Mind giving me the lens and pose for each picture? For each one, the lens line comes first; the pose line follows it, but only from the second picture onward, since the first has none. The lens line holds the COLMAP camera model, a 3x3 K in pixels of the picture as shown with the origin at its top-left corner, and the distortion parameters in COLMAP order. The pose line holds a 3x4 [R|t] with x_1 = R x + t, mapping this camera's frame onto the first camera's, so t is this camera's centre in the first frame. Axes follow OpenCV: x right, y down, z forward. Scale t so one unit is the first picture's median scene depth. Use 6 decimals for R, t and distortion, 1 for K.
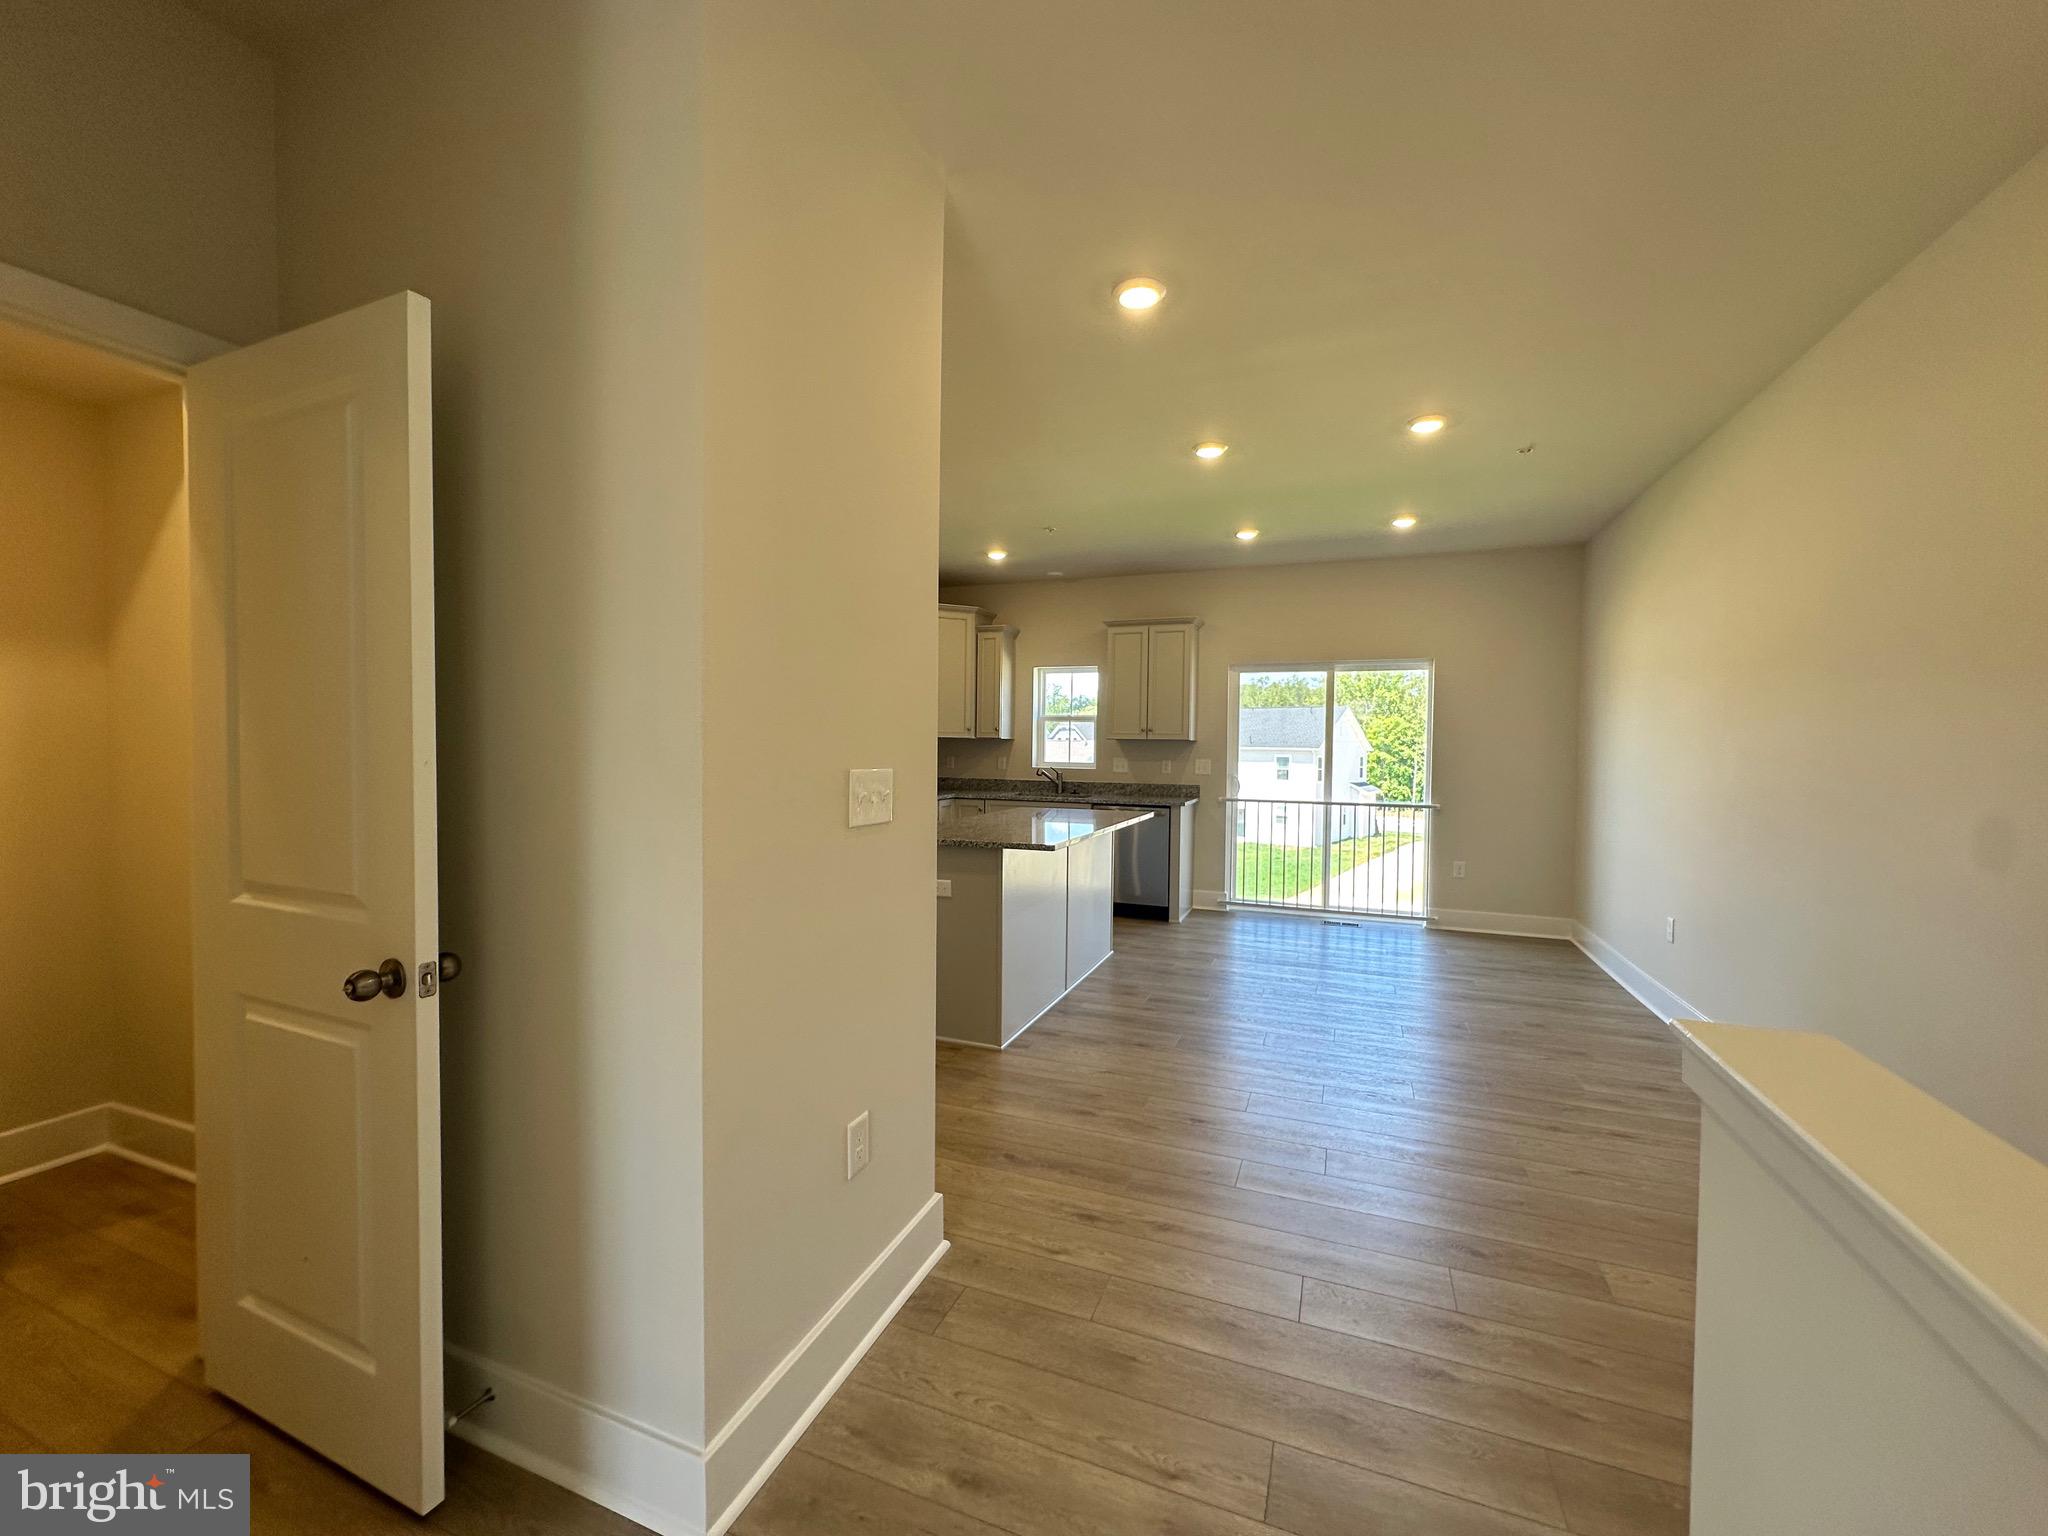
lens RADIAL K [[821.3, 0, 1037.3], [0, 821.3, 765.8], [0, 0, 1]] dist [-0.007397, 0.001256]
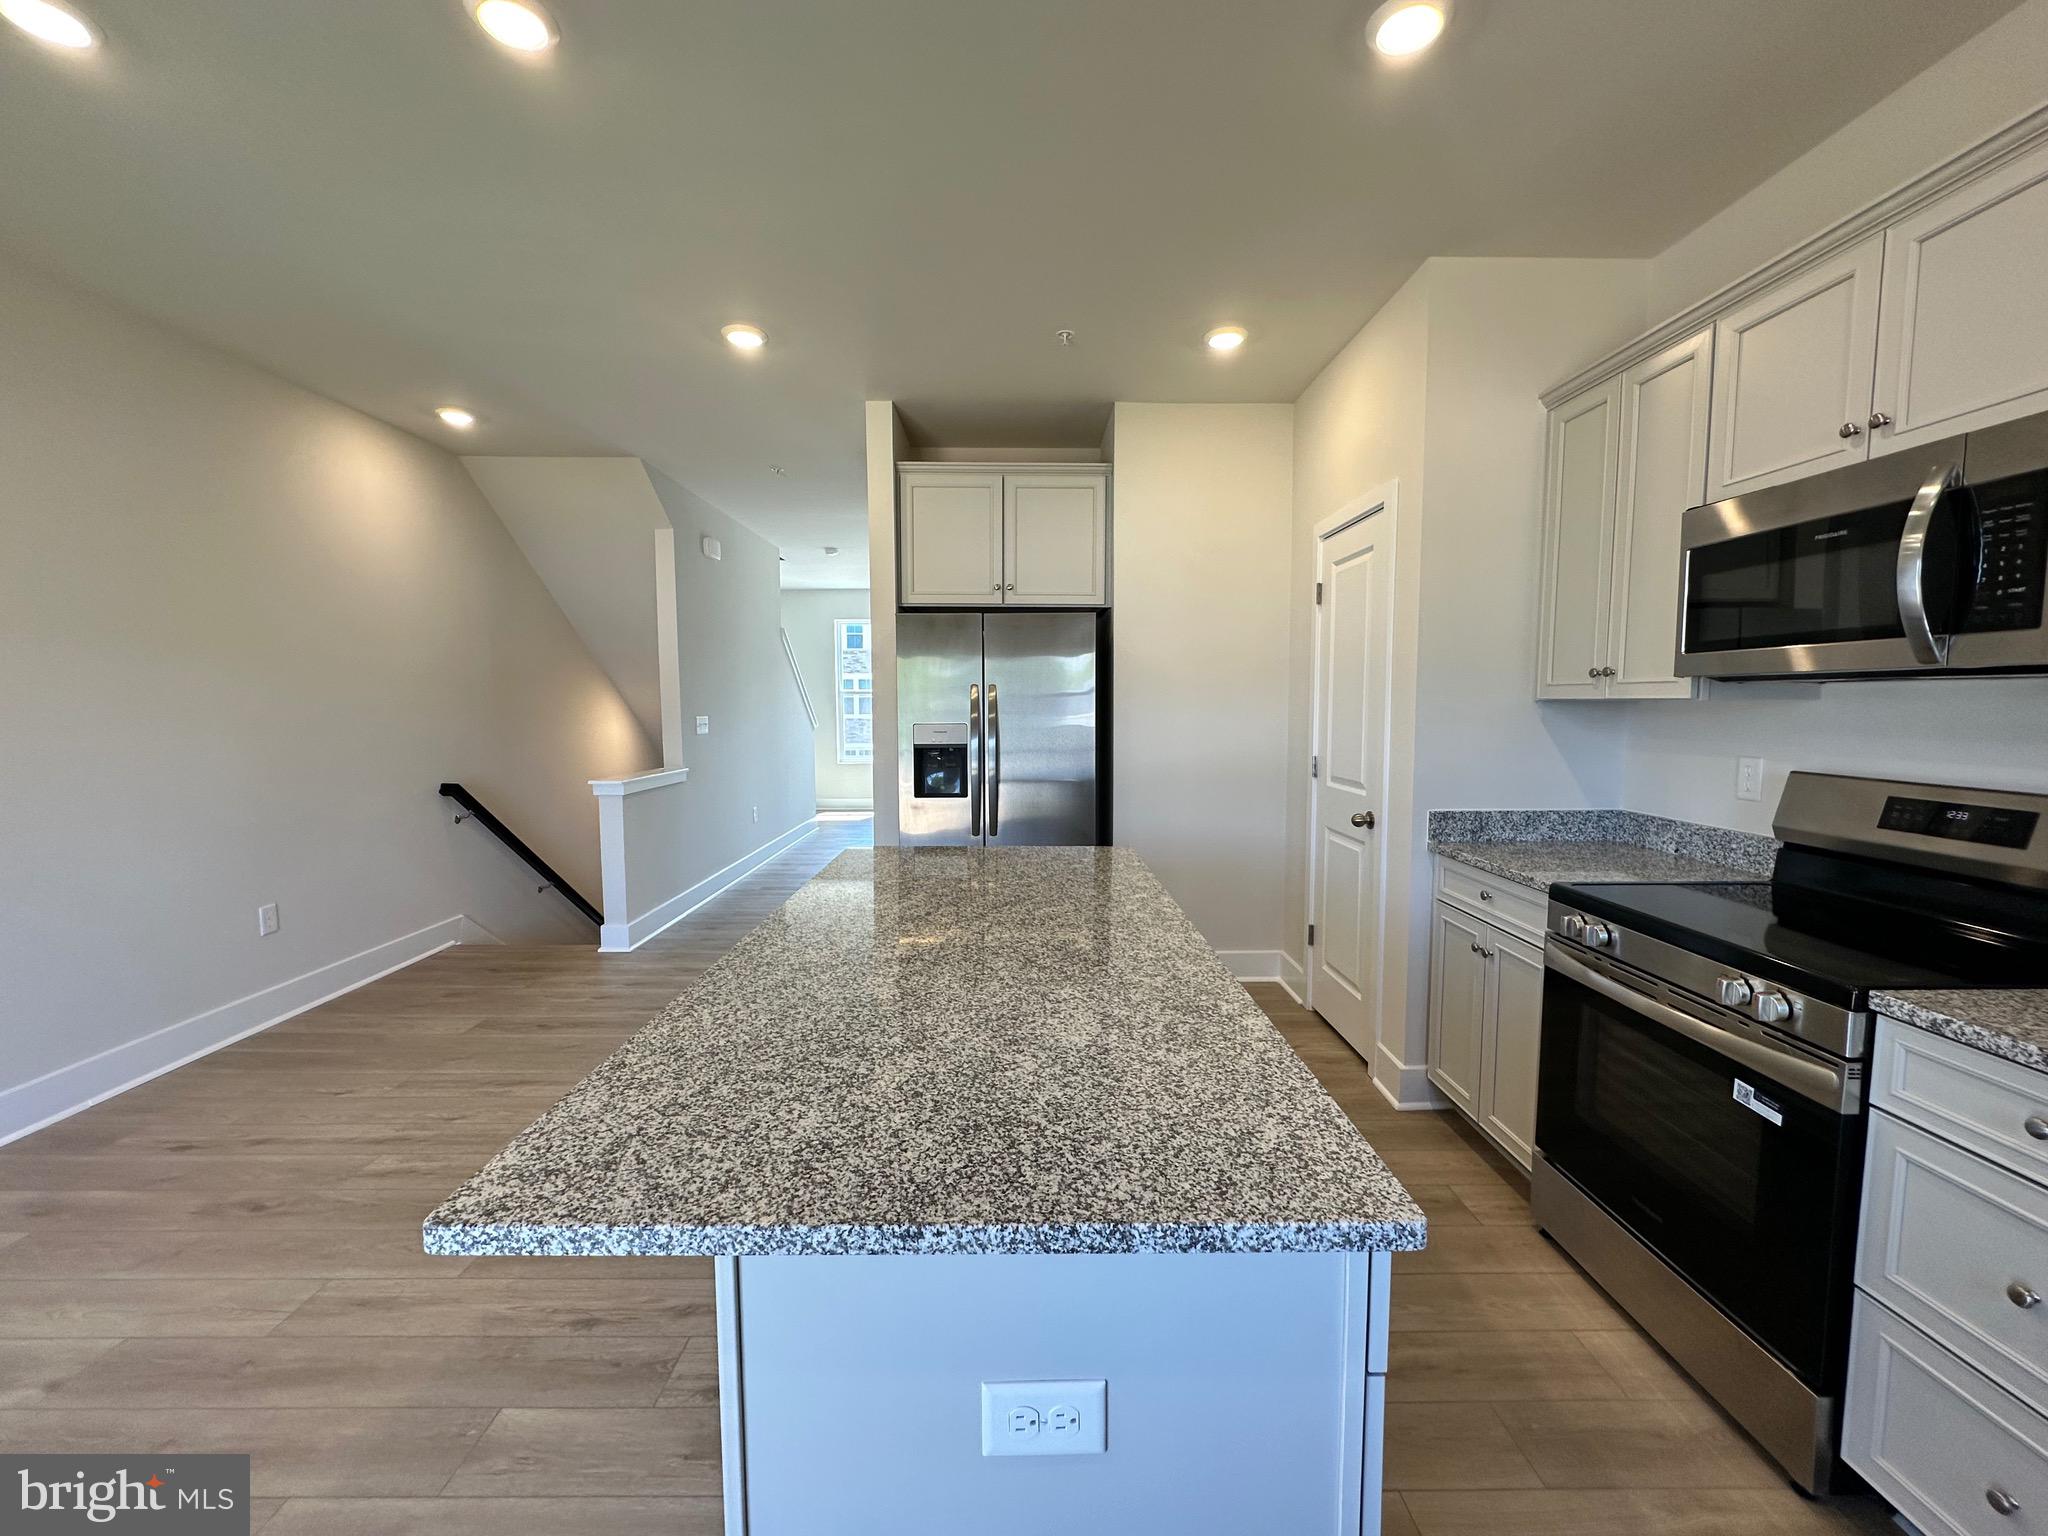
lens RADIAL K [[821.3, 0, 1024.0], [0, 821.3, 766.4], [0, 0, 1]] dist [-0.007397, 0.001256]
pose [[-0.932257, 0.020186, -0.361233, 0.074469], [-0.017346, 0.994800, 0.100355, -0.030817], [0.361381, 0.099823, -0.927060, 0.926857]]
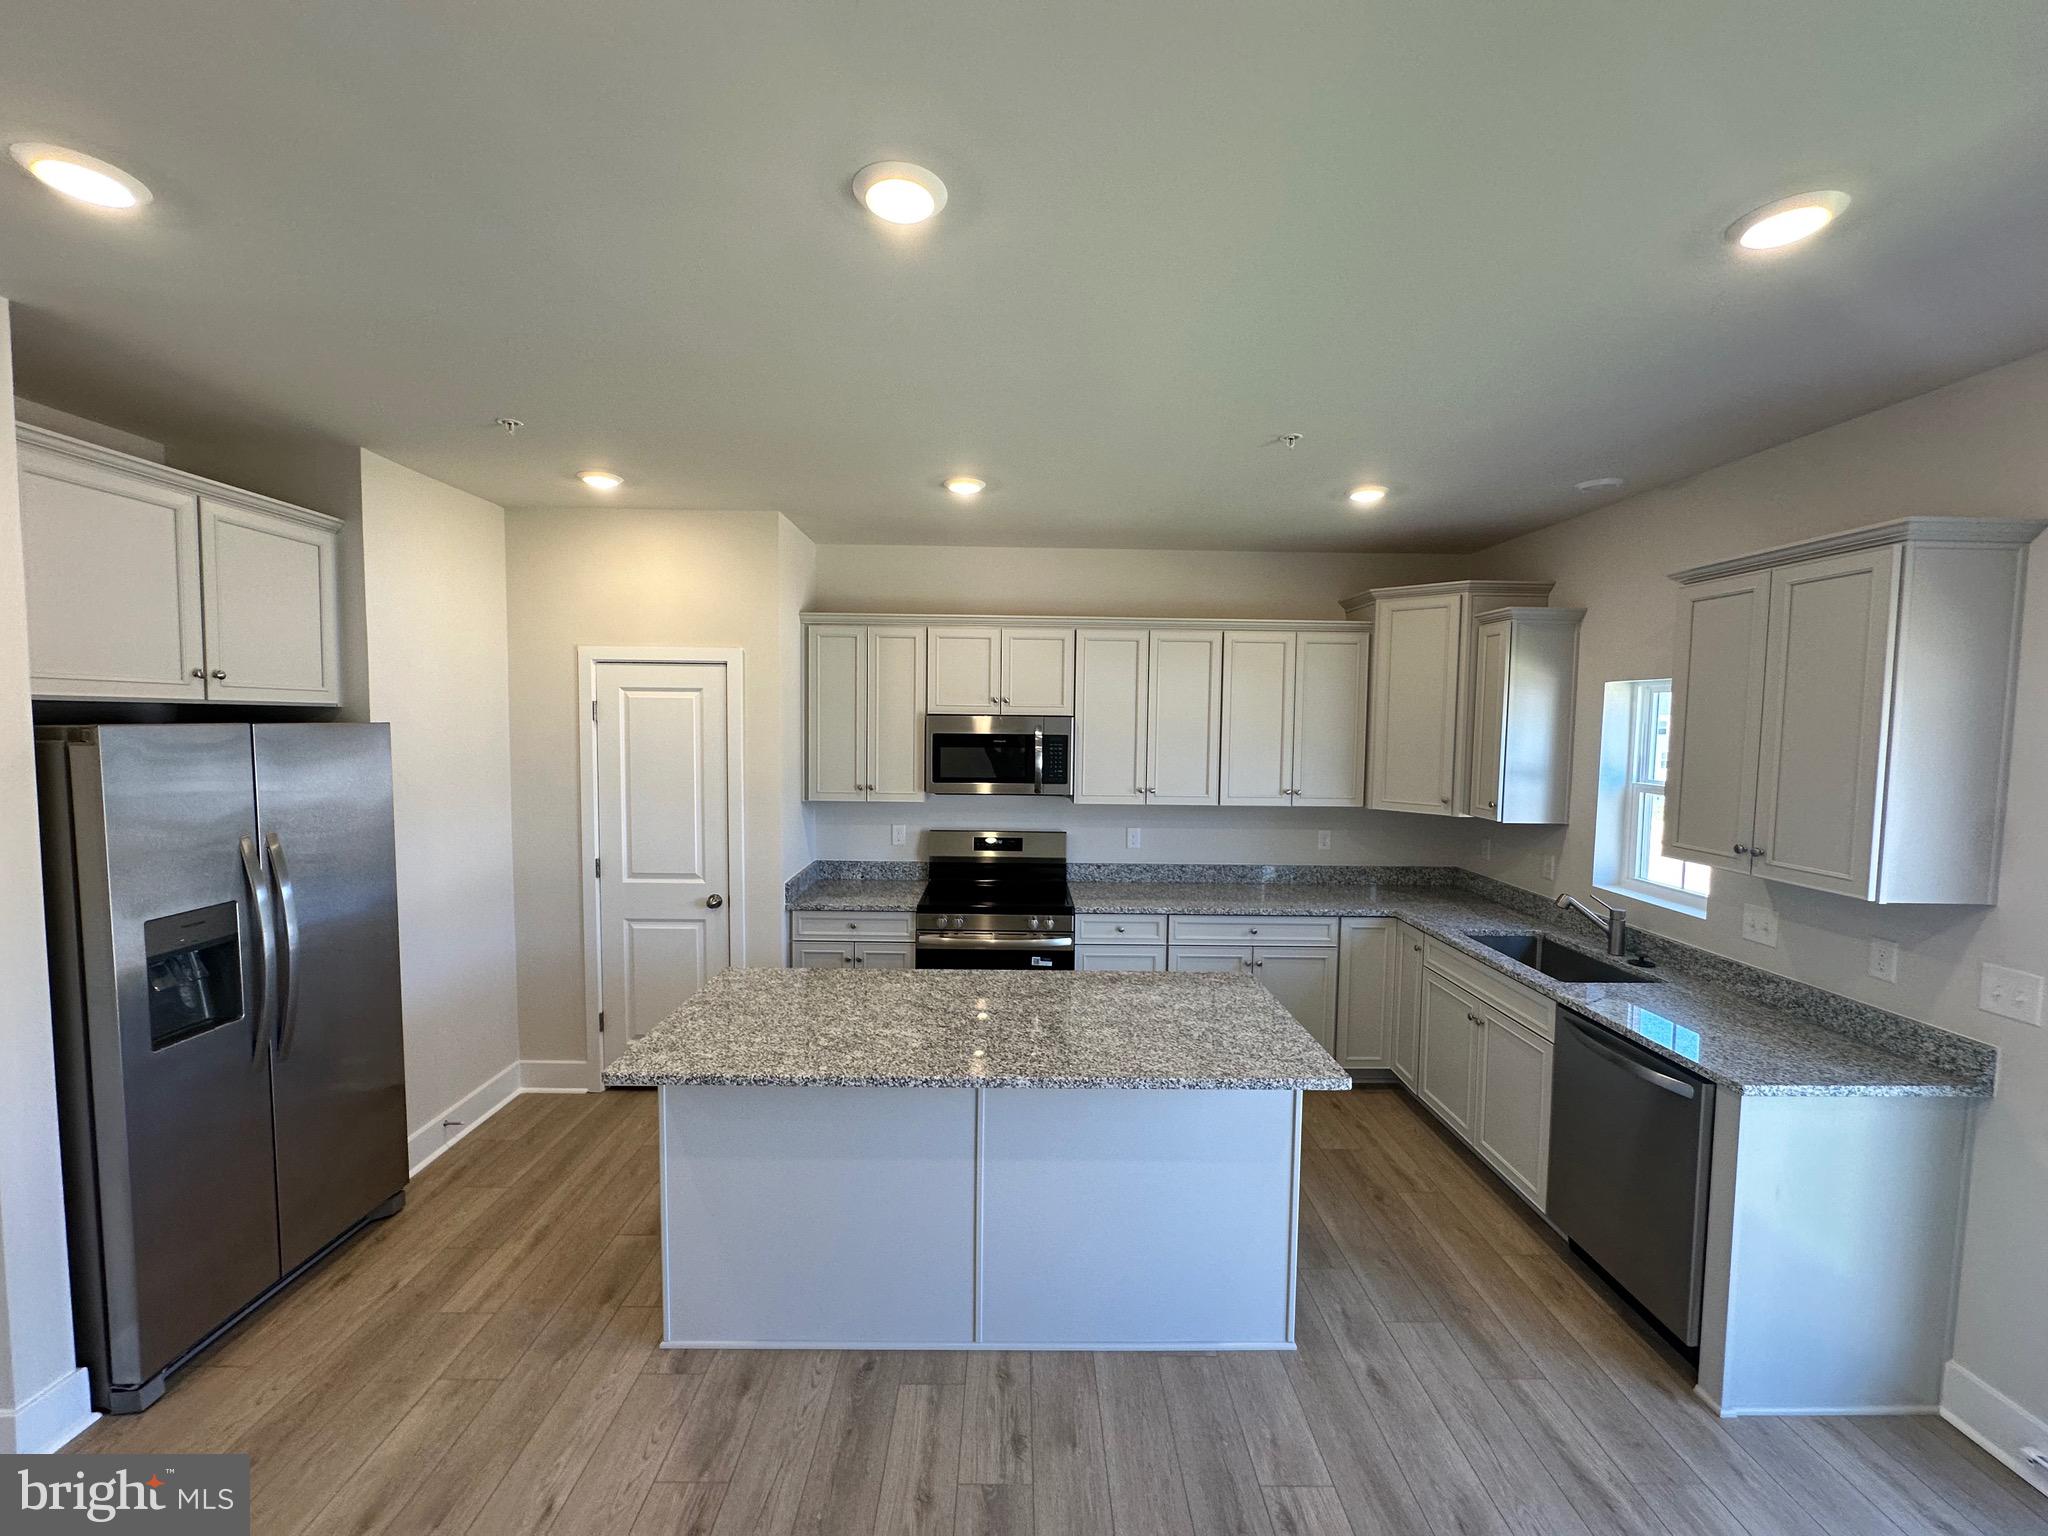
lens RADIAL K [[821.3, 0, 1025.7], [0, 821.3, 771.7], [0, 0, 1]] dist [-0.007397, 0.001256]
pose [[0.367133, 0.054305, -0.928582, 0.357441], [-0.033600, 0.998417, 0.045105, -0.086081], [0.929562, 0.014641, 0.368376, 0.559277]]
